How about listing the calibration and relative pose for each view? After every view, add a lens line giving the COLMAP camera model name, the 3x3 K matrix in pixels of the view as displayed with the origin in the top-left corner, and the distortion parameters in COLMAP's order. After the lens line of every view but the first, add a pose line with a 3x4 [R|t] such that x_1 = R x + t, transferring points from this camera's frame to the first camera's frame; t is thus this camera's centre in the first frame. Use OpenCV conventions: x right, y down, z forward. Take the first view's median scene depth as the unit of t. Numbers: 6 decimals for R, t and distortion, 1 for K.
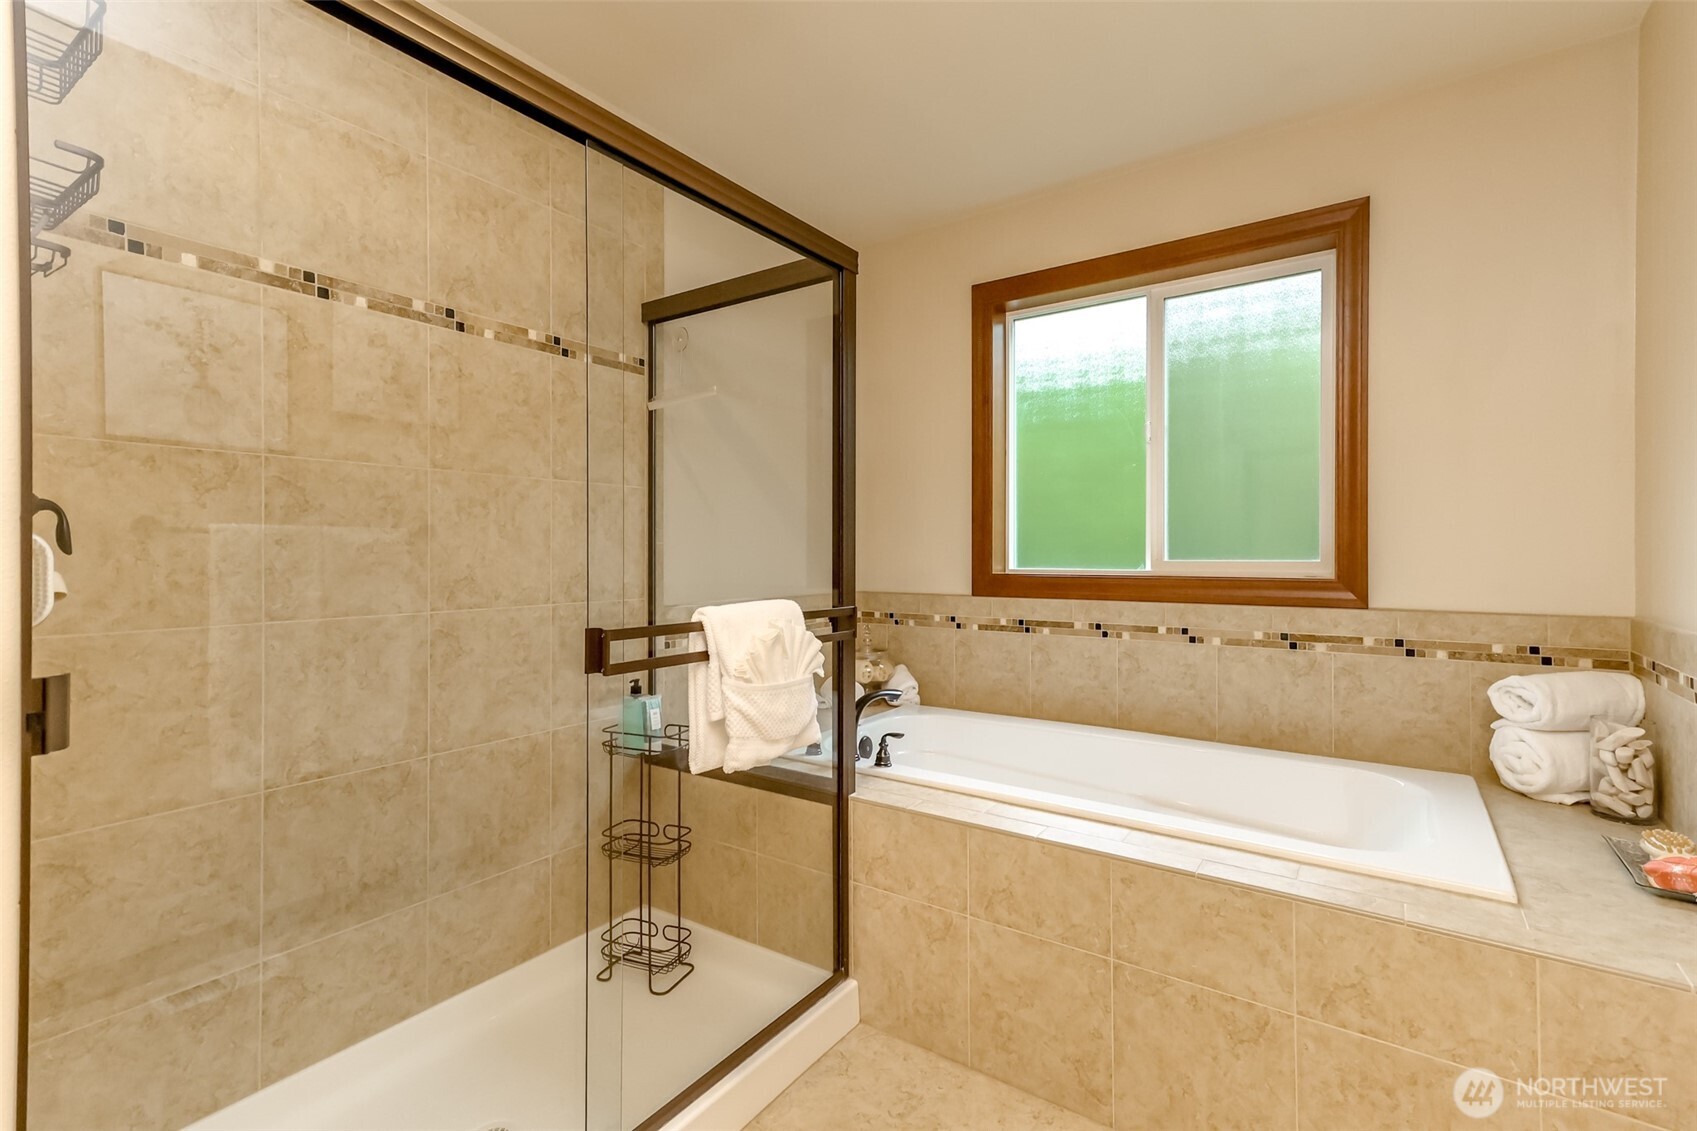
lens RADIAL K [[765.3, 0, 849.3], [0, 765.3, 553.5], [0, 0, 1]] dist [0.014770, 0.004739]
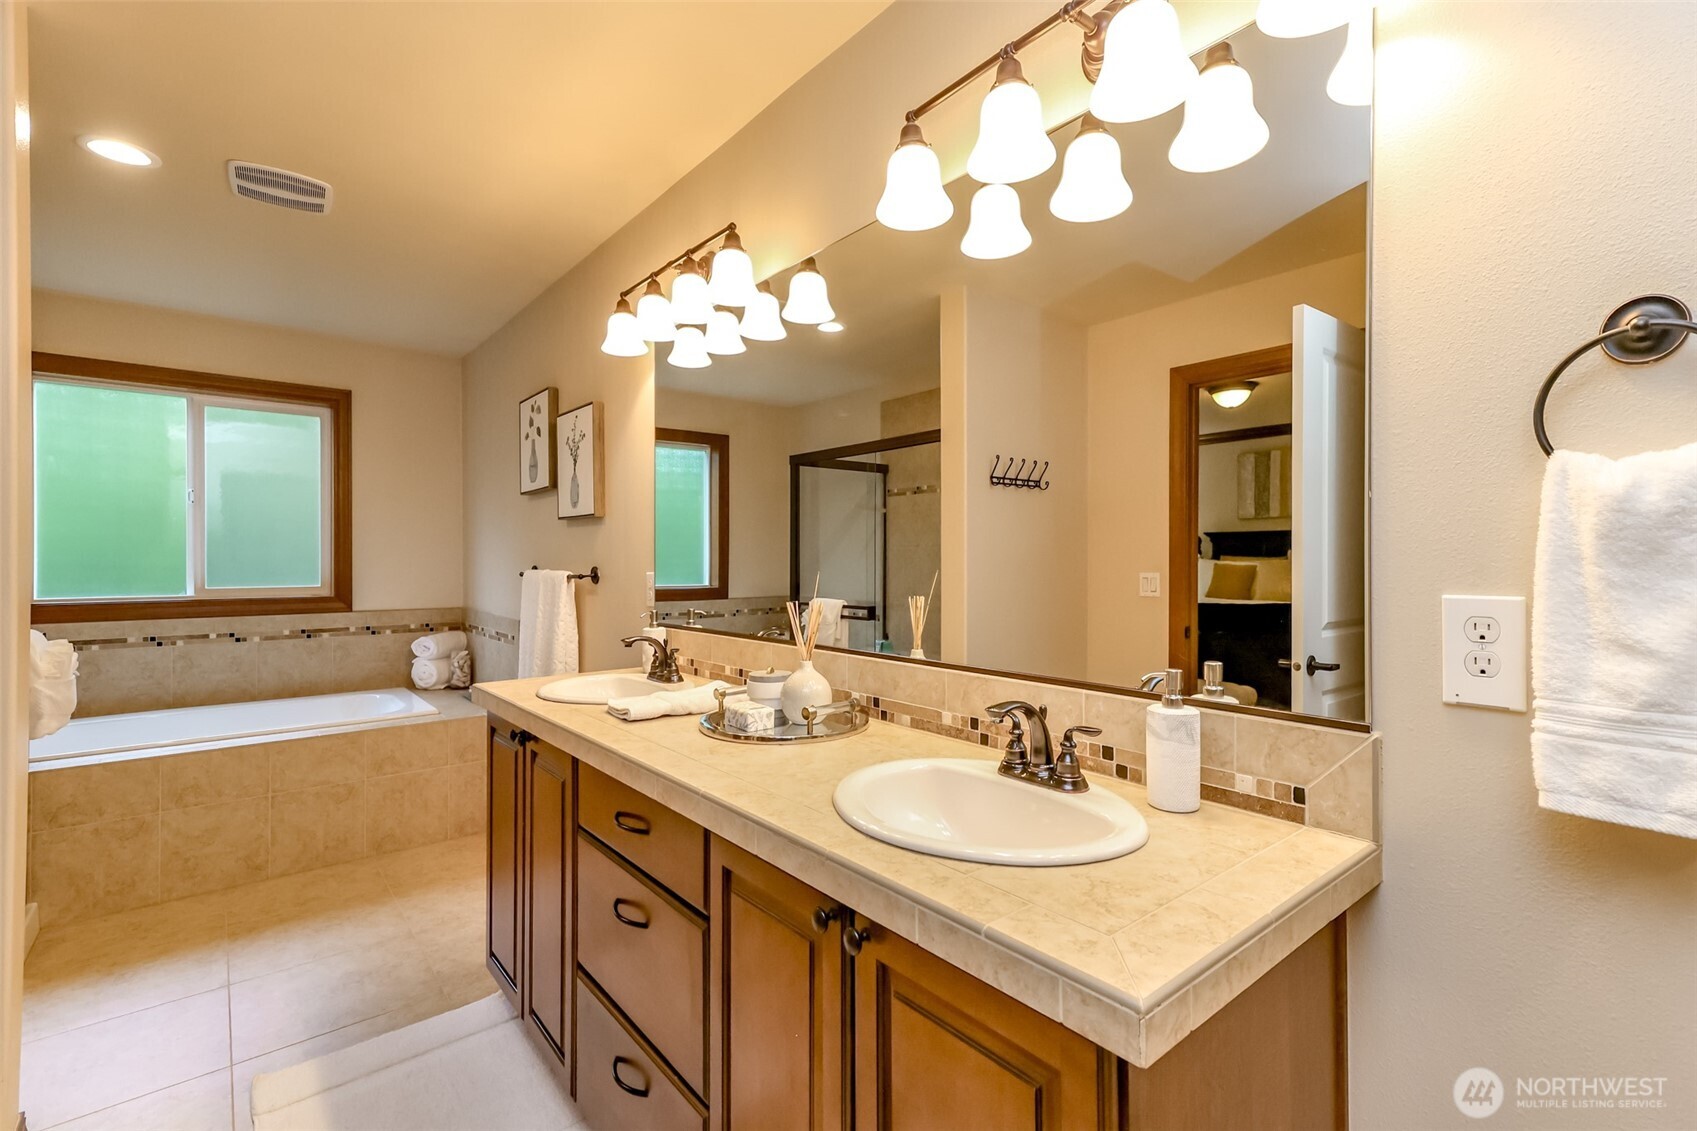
lens RADIAL K [[765.3, 0, 849.2], [0, 765.3, 562.4], [0, 0, 1]] dist [0.014770, 0.004739]
pose [[0.271257, 0.000378, 0.962507, -0.783805], [0.001911, 0.999998, -0.000931, -0.041817], [-0.962505, 0.002092, 0.271256, -0.649112]]
